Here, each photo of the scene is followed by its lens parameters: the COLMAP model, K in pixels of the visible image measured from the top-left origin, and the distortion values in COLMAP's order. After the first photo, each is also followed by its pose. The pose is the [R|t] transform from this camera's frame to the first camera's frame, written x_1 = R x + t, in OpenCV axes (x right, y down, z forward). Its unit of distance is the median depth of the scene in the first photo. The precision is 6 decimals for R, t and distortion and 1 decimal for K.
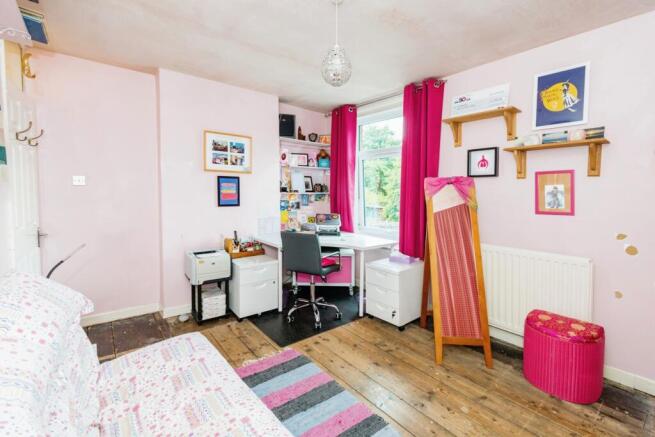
lens RADIAL K [[286.7, 0, 328.3], [0, 286.7, 210.5], [0, 0, 1]] dist [-0.000297, -0.000093]
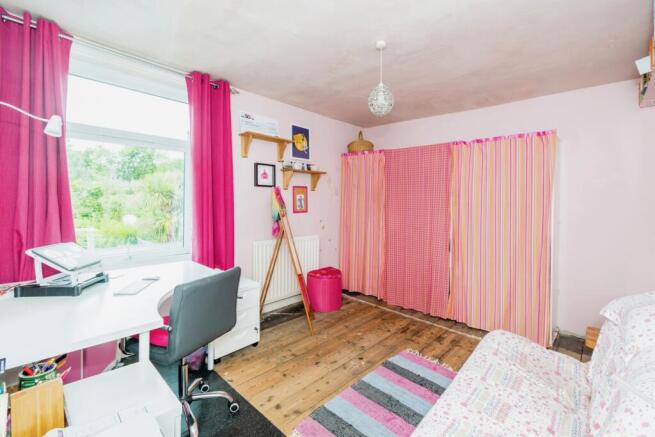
lens RADIAL K [[290.7, 0, 327.4], [0, 290.7, 201.4], [0, 0, 1]] dist [-0.000548, -0.000396]
pose [[-0.129579, -0.021700, 0.991332, -0.869775], [0.043648, 0.998667, 0.027566, -0.089086], [-0.990608, 0.046842, -0.128459, 1.046003]]
